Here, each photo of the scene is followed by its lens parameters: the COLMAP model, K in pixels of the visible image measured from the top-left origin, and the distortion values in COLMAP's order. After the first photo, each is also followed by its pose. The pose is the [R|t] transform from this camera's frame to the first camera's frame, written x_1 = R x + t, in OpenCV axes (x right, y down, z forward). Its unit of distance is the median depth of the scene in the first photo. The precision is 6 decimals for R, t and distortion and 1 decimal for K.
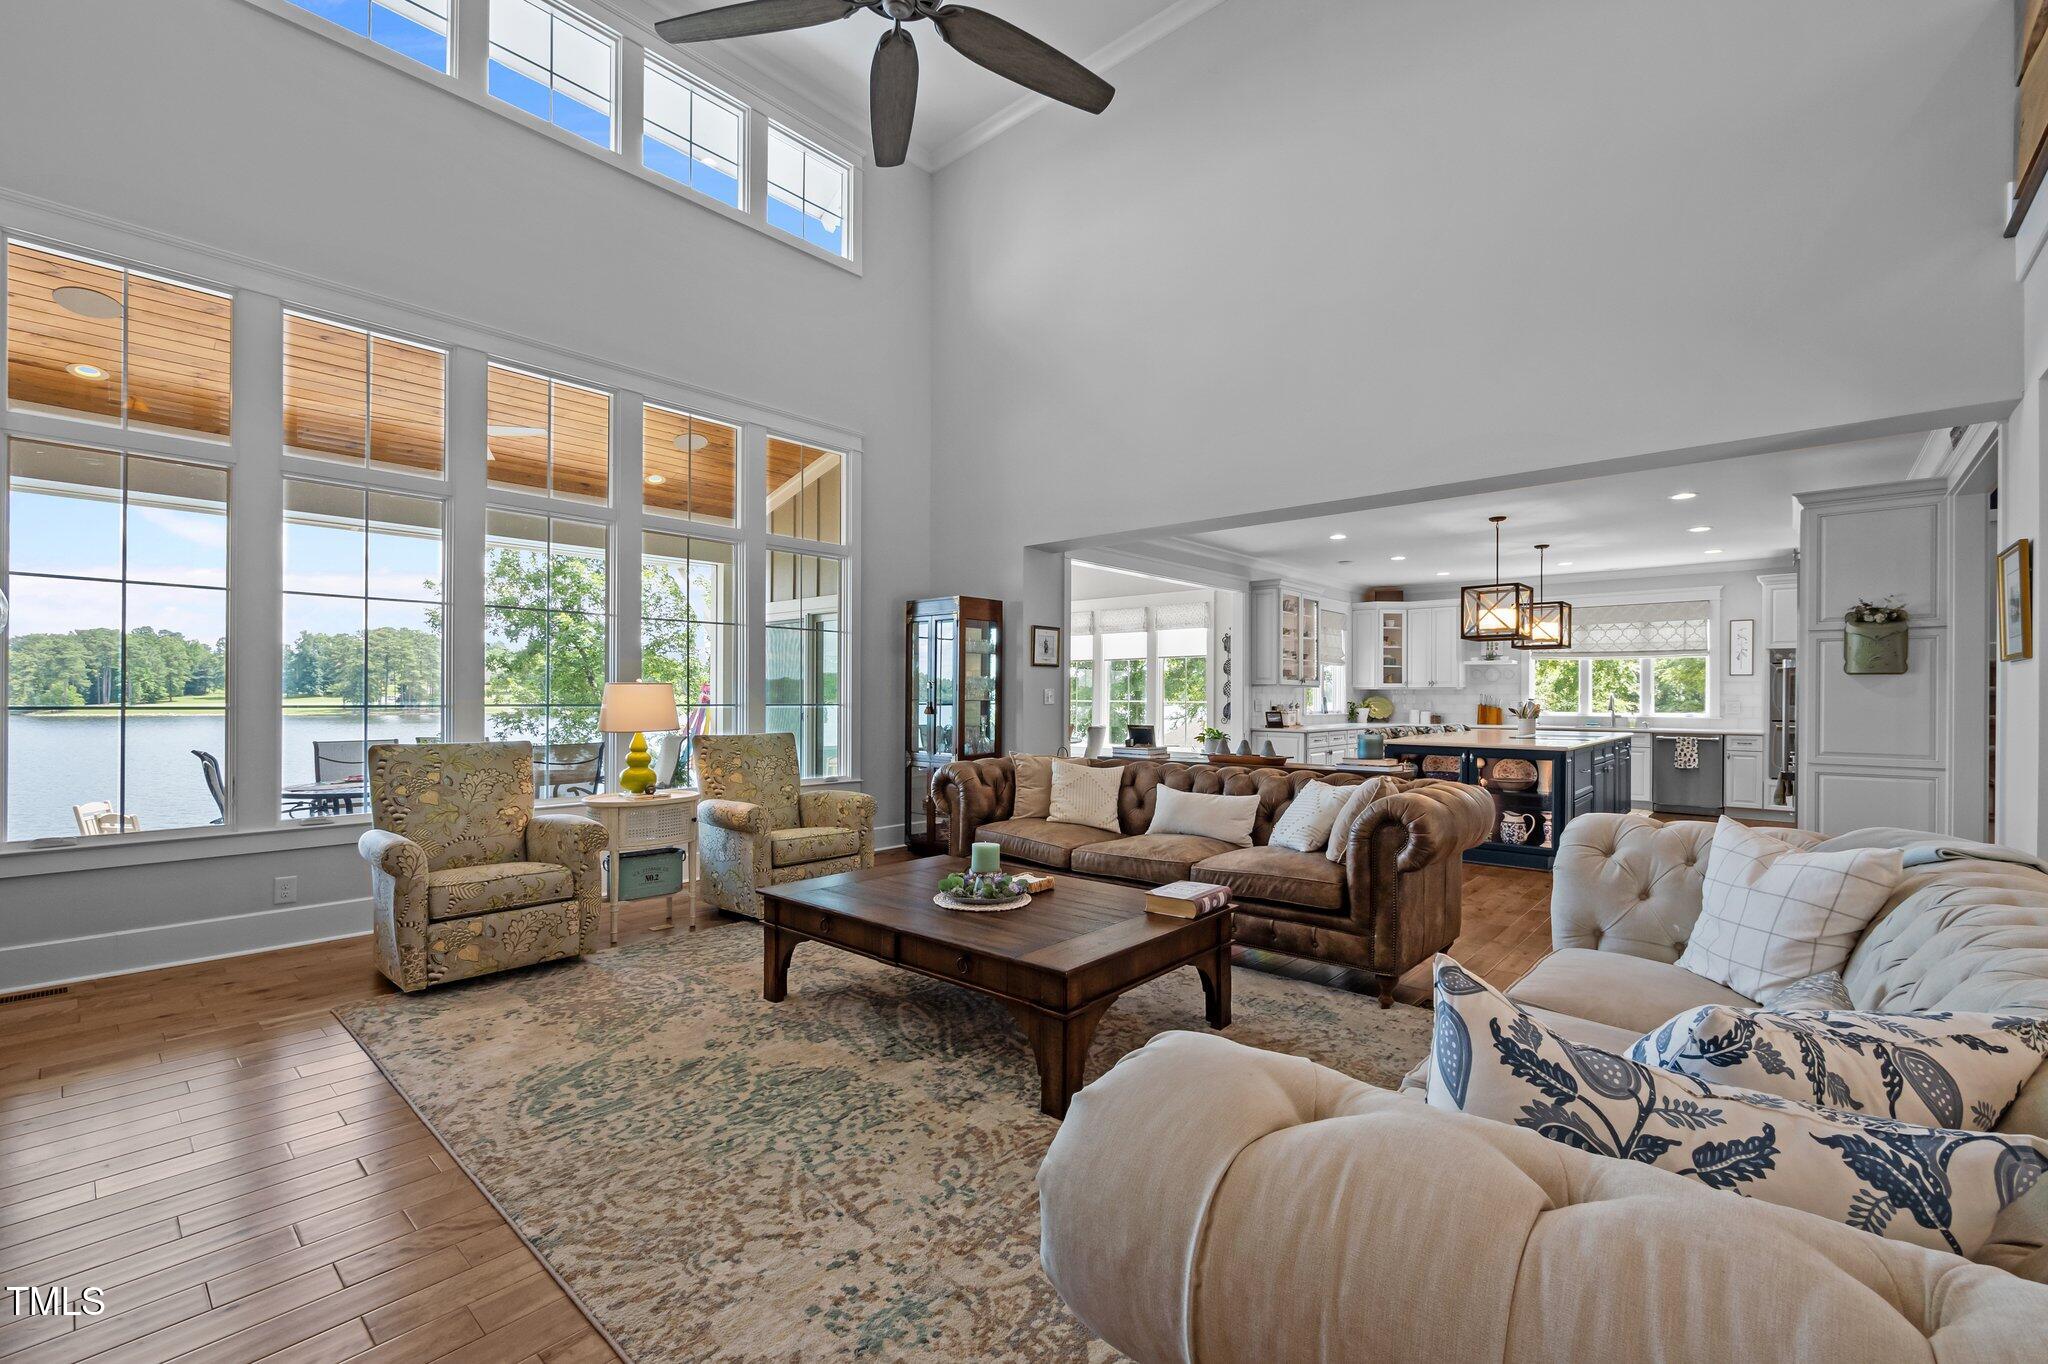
lens RADIAL K [[865.6, 0, 1018.7], [0, 865.6, 695.8], [0, 0, 1]] dist [-0.006192, -0.000333]
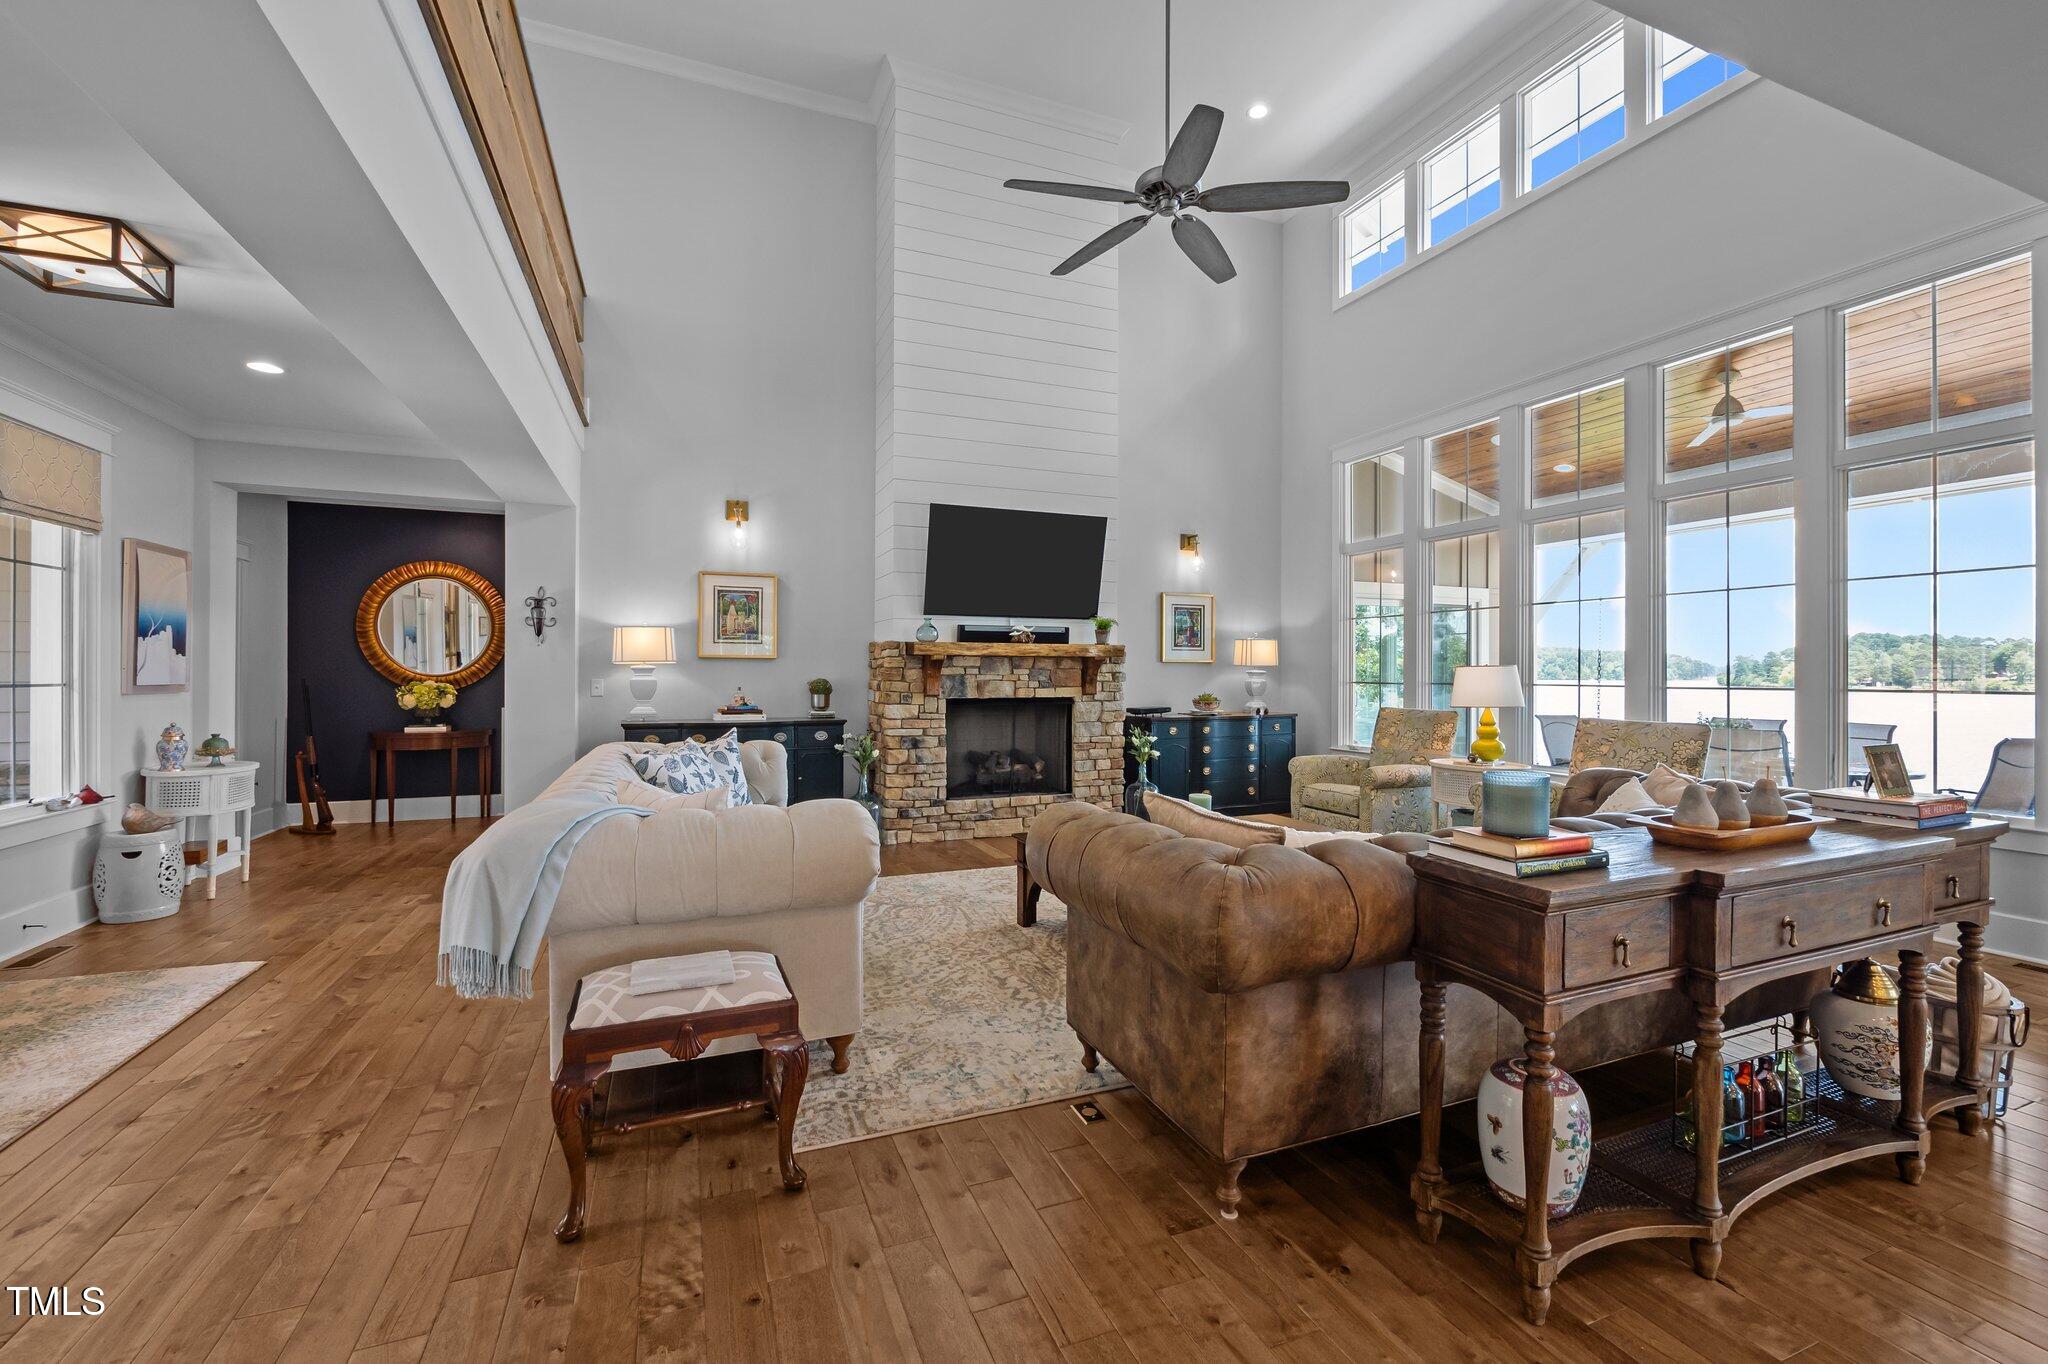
lens RADIAL K [[865.6, 0, 1033.5], [0, 865.6, 674.5], [0, 0, 1]] dist [-0.006192, -0.000333]
pose [[-0.427819, -0.002753, -0.903860, 0.562414], [-0.001833, 0.999996, -0.002179, -0.000105], [0.903862, 0.000724, -0.427823, 0.619729]]
